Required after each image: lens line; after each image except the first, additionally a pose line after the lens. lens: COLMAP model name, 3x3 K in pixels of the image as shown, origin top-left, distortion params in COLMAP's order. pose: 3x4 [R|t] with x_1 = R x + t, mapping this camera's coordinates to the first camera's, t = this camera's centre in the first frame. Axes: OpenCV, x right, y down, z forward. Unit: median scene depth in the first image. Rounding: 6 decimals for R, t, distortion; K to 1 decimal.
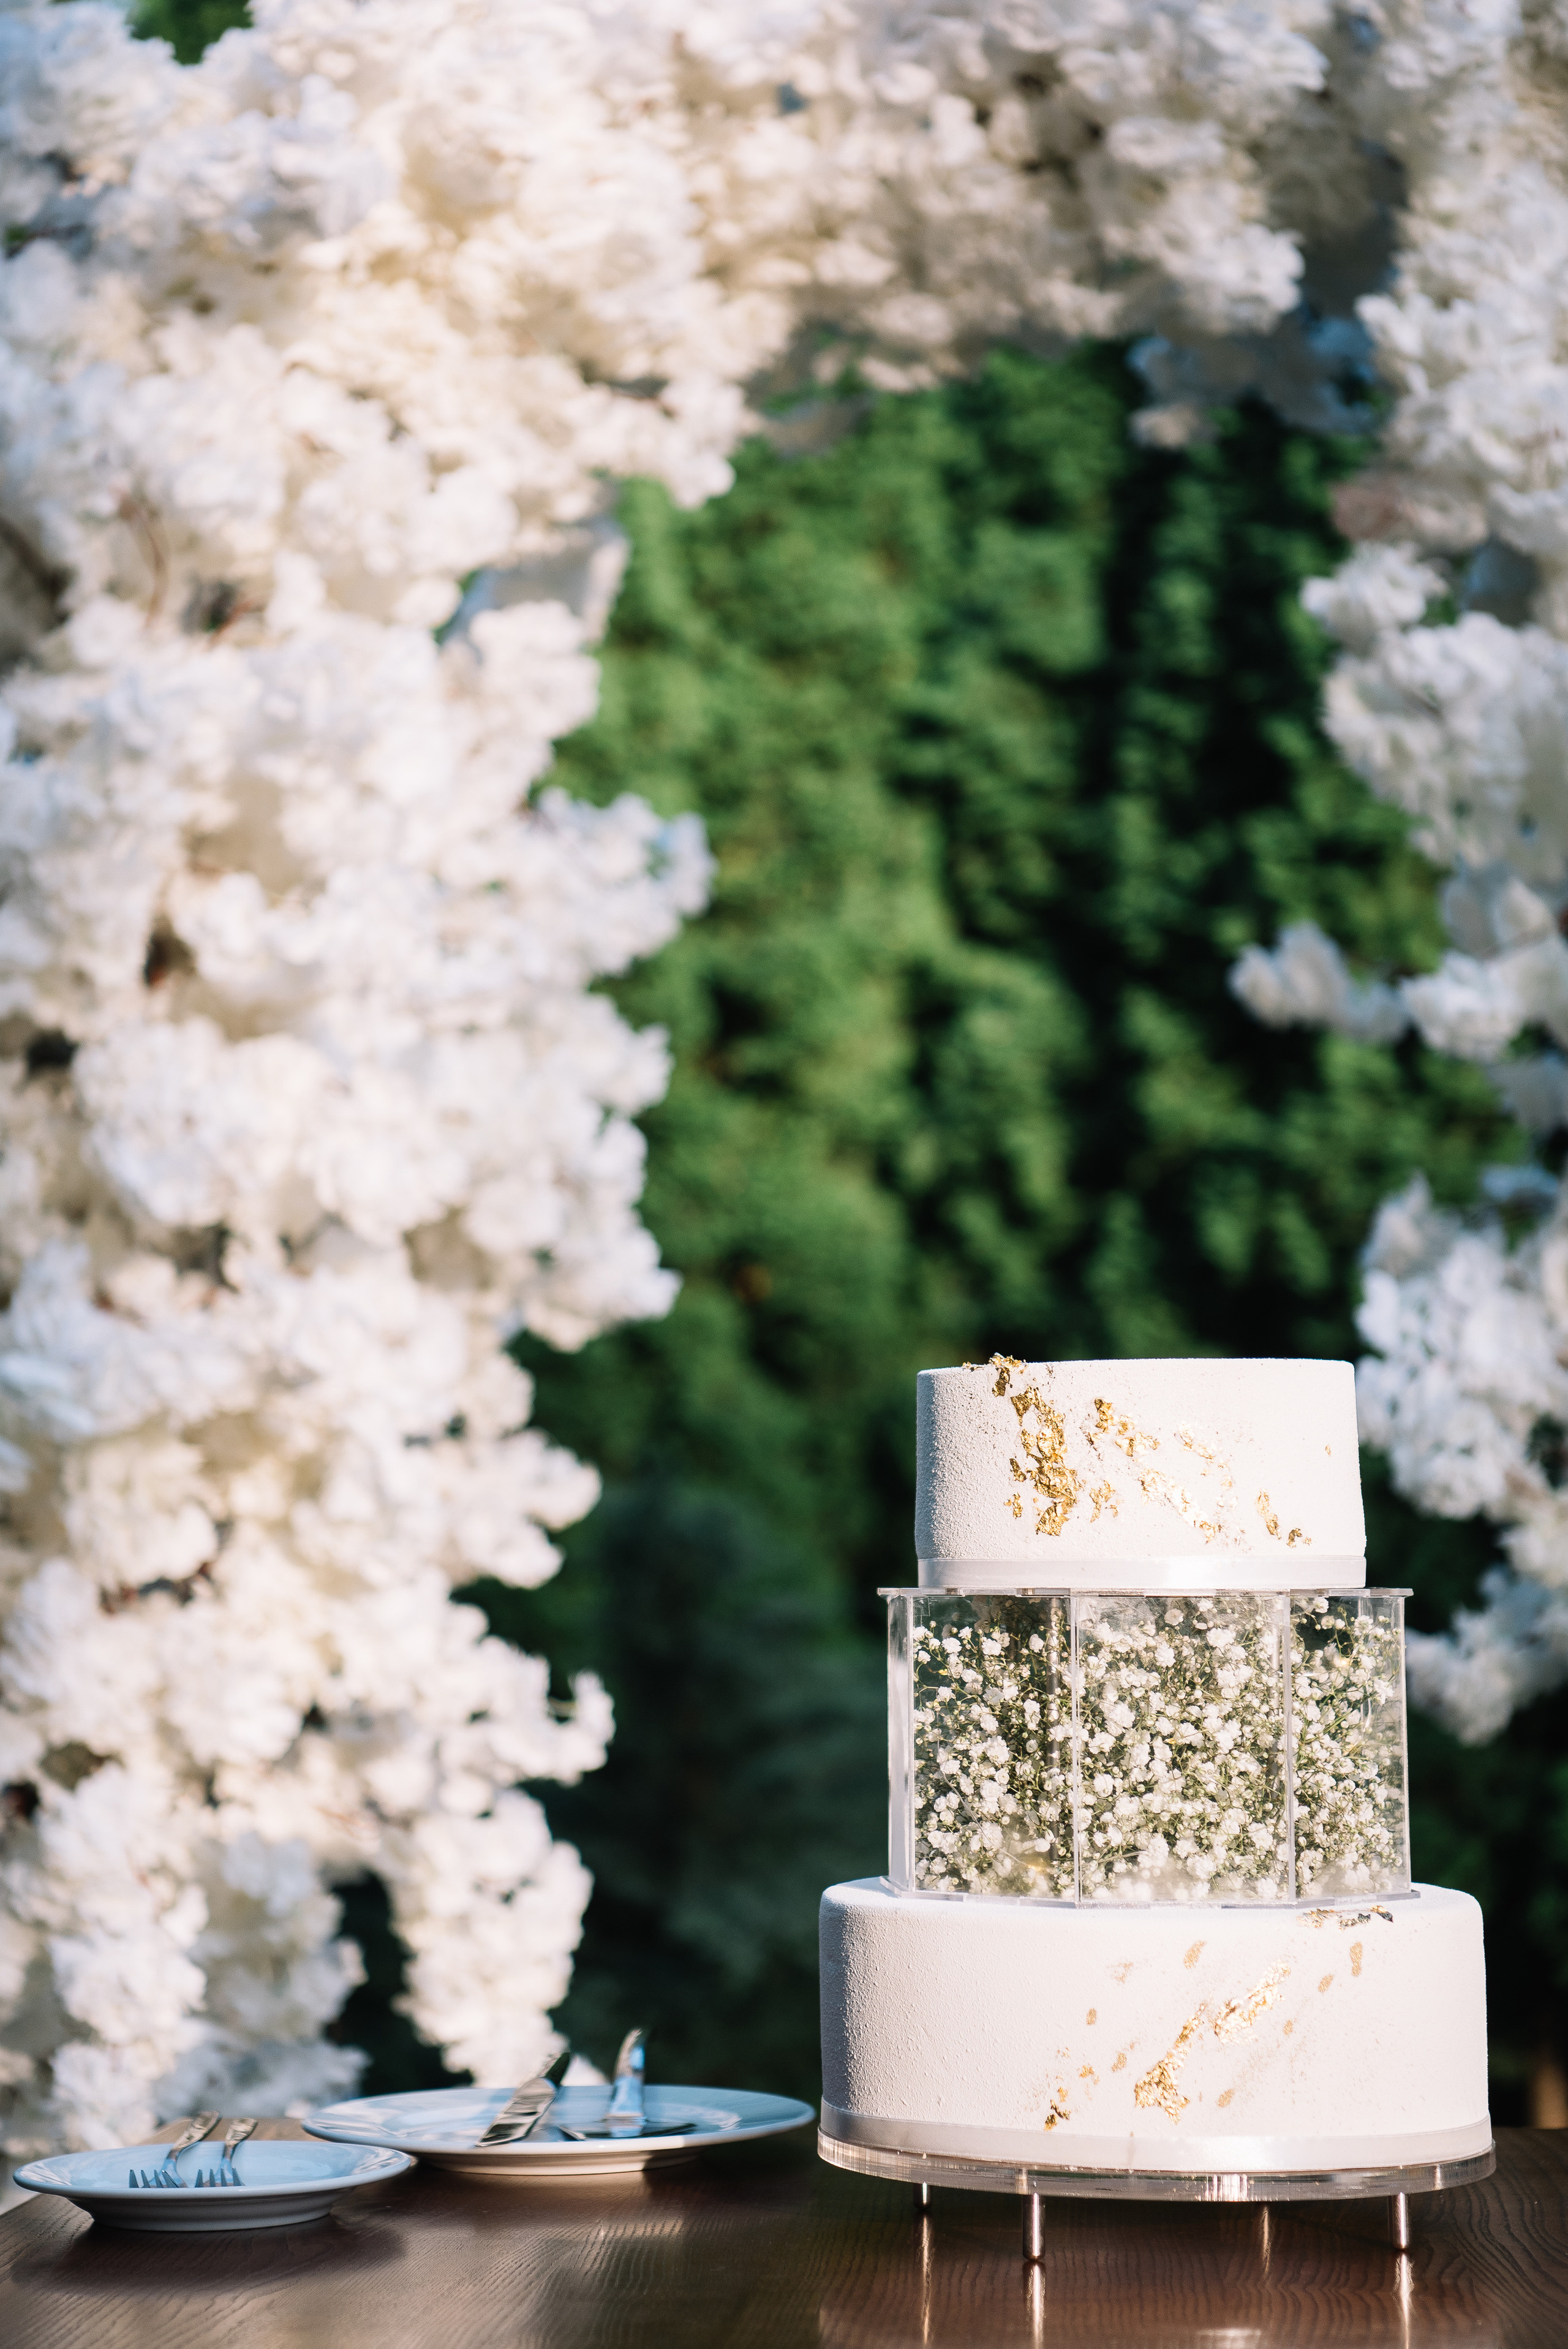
lens RADIAL K [[4436.2, 0, 784.0], [0, 4436.2, 1174.5], [0, 0, 1]] dist [0.308783, 0.177880]
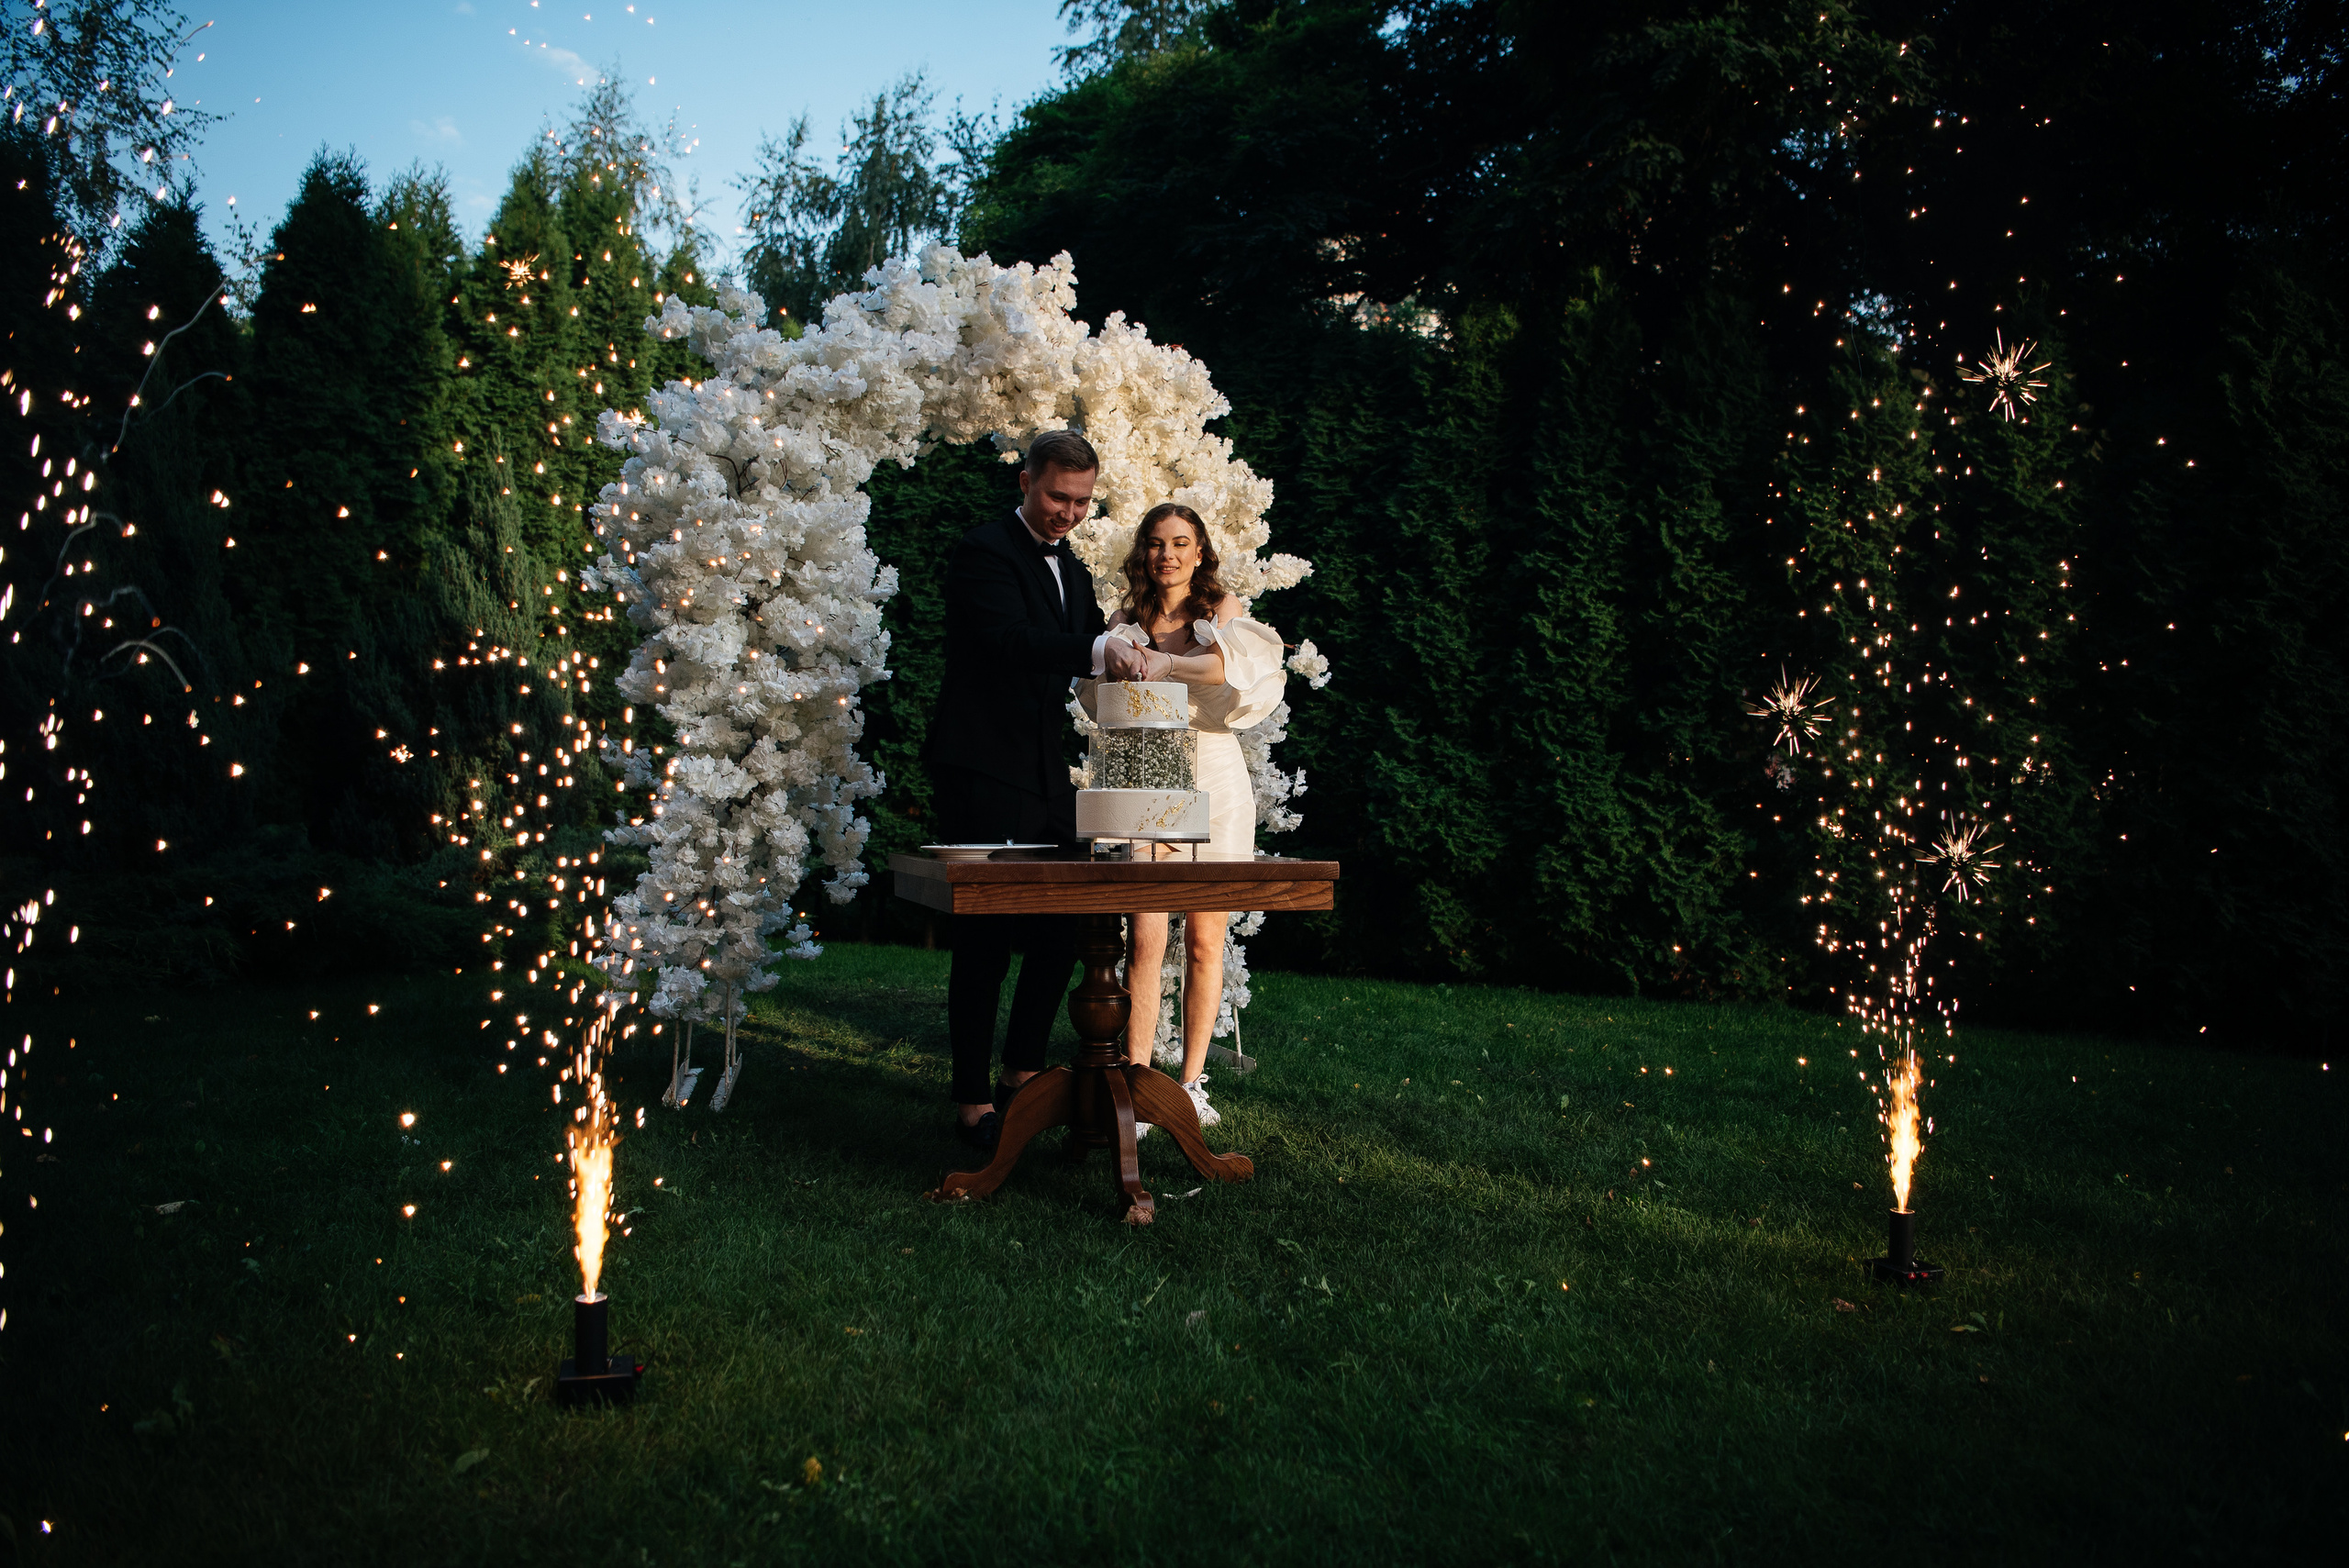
lens RADIAL K [[1615.2, 0, 1174.5], [0, 1615.2, 784.0], [0, 0, 1]] dist [-0.079586, 0.022317]
pose [[0.917628, 0.023122, 0.396768, -0.360045], [-0.048265, 0.997401, 0.053501, 0.035861], [-0.394500, -0.068244, 0.916358, -0.381170]]
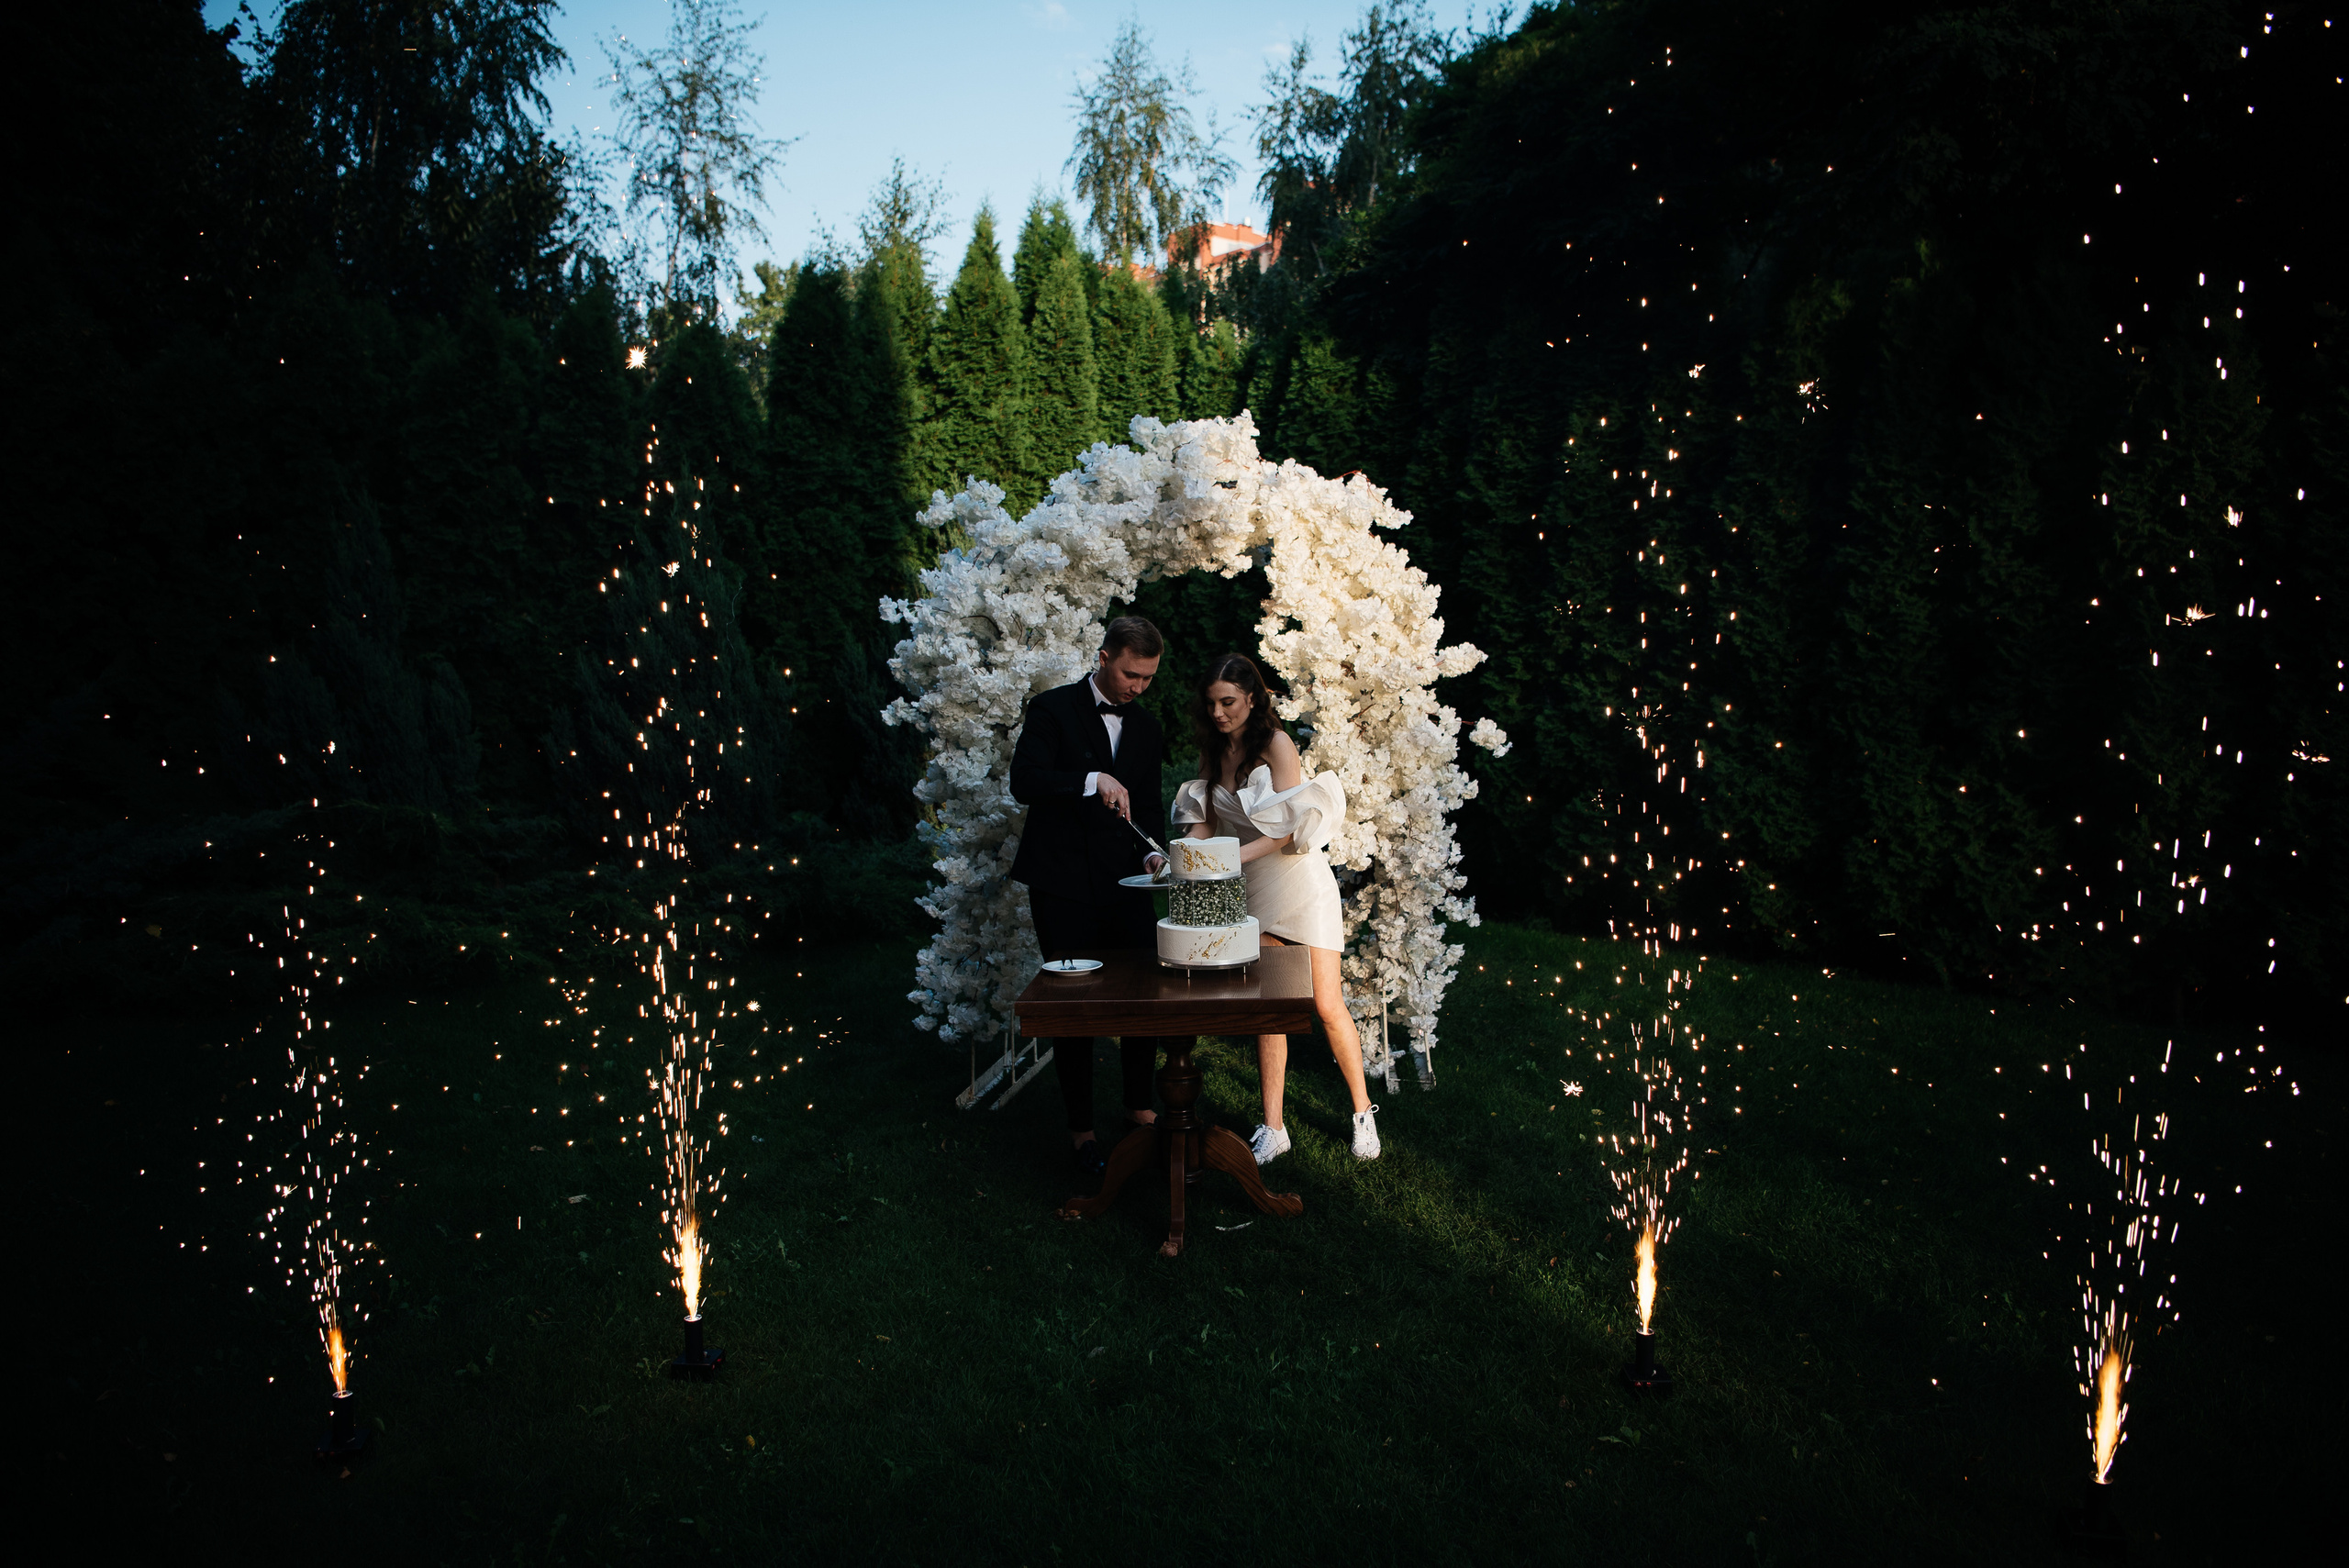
lens RADIAL K [[1615.2, 0, 1174.5], [0, 1615.2, 784.0], [0, 0, 1]] dist [-0.079586, 0.022317]
pose [[0.999365, -0.021455, 0.028457, -0.024138], [0.016755, 0.987585, 0.156187, -0.235380], [-0.031455, -0.155611, 0.987318, -0.750076]]
